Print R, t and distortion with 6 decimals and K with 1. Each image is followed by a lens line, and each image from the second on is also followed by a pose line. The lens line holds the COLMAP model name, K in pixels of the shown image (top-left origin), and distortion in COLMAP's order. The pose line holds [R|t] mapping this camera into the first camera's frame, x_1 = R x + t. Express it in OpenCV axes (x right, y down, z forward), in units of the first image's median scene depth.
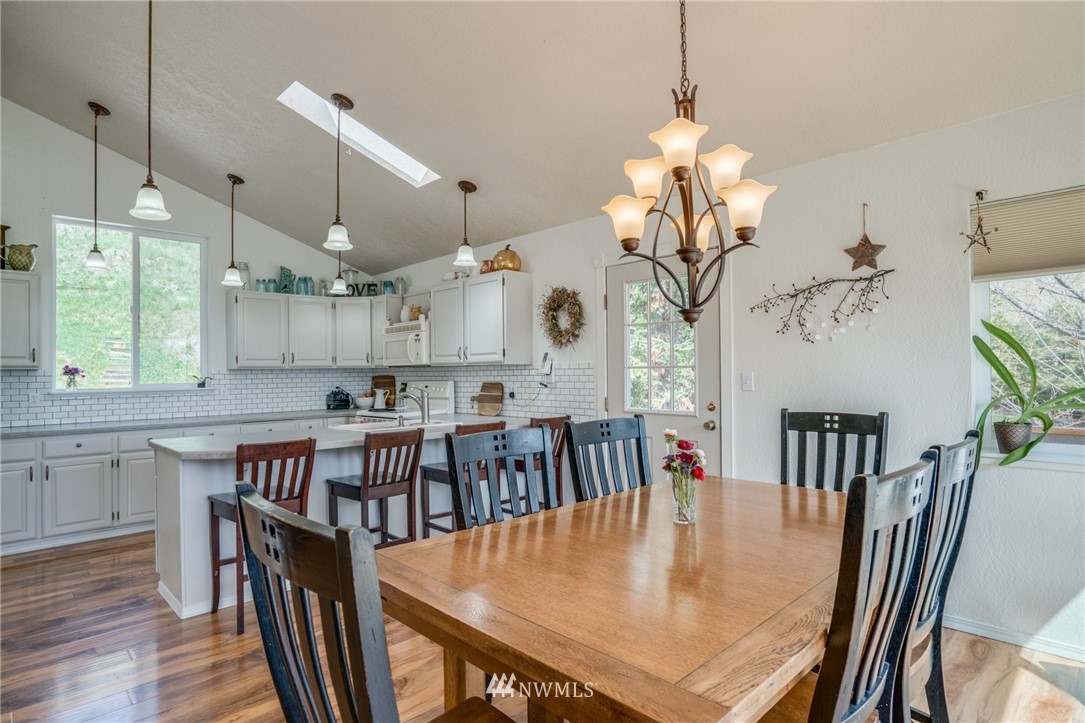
lens RADIAL K [[524.4, 0, 542.5], [0, 524.4, 361.5], [0, 0, 1]] dist [-0.055861, 0.024474]
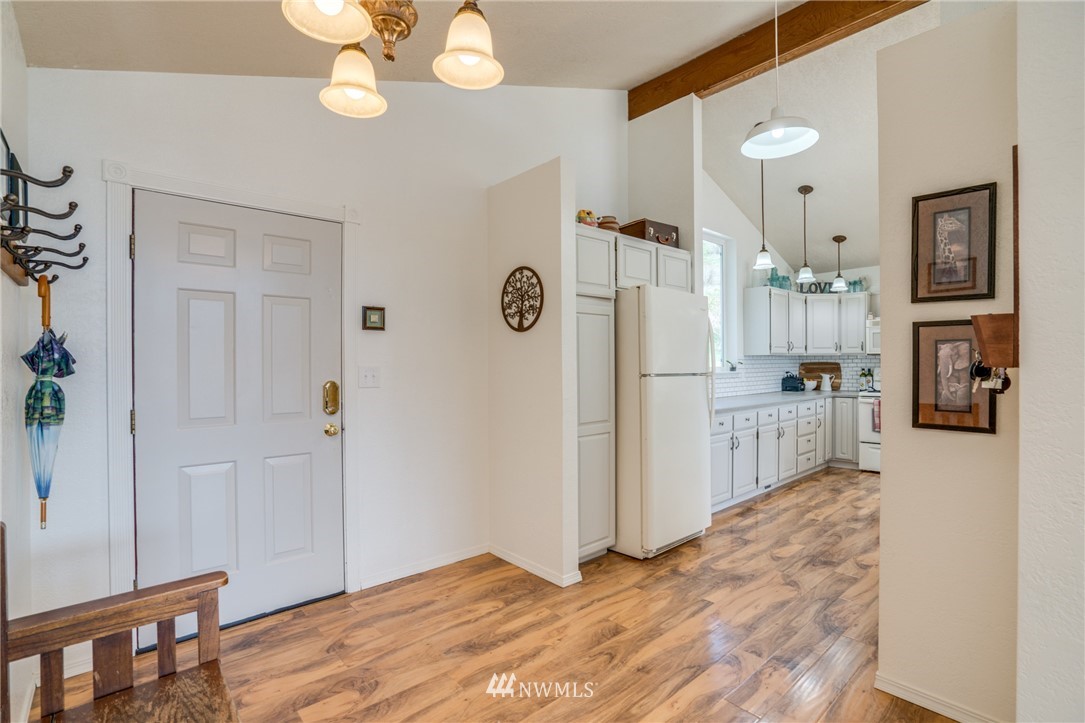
lens RADIAL K [[467.0, 0, 541.6], [0, 467.0, 359.1], [0, 0, 1]] dist [-0.000203, -0.000011]
pose [[0.999181, 0.007294, -0.039798, -1.048393], [-0.006842, 0.999911, 0.011466, 0.014580], [0.039878, -0.011184, 0.999142, -0.063327]]
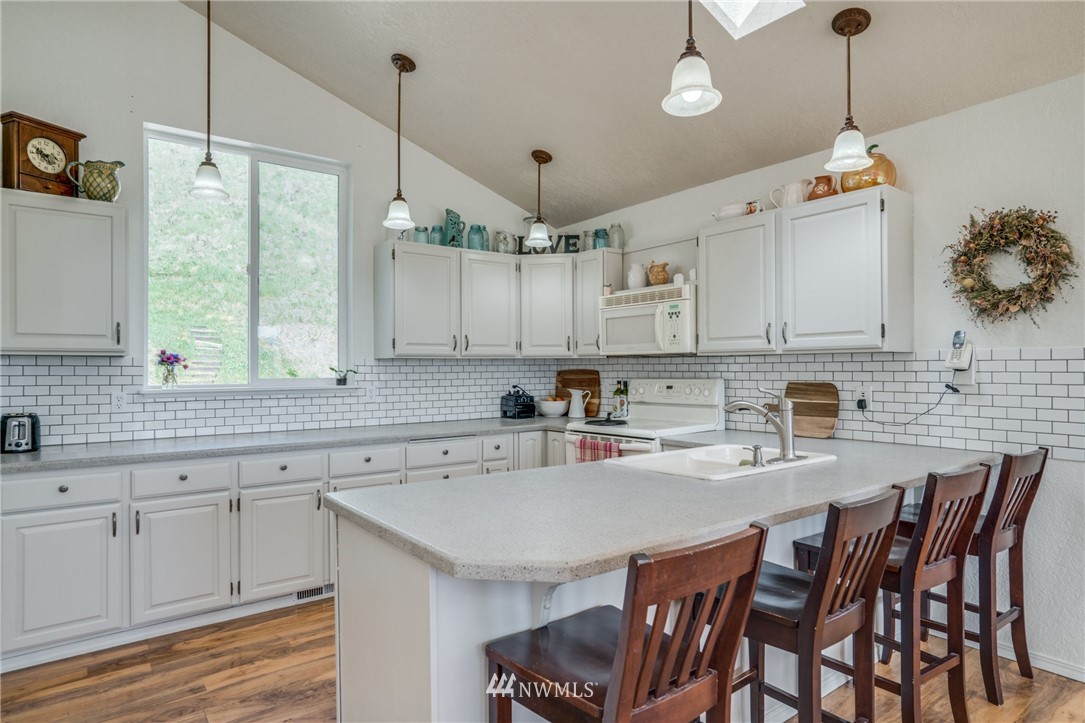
lens RADIAL K [[556.4, 0, 542.5], [0, 556.4, 361.5], [0, 0, 1]] dist [-0.049438, 0.030811]
pose [[0.991788, 0.007454, -0.127677, -0.306947], [-0.006279, 0.999934, 0.009604, 0.010762], [0.127741, -0.008724, 0.991769, 0.309061]]
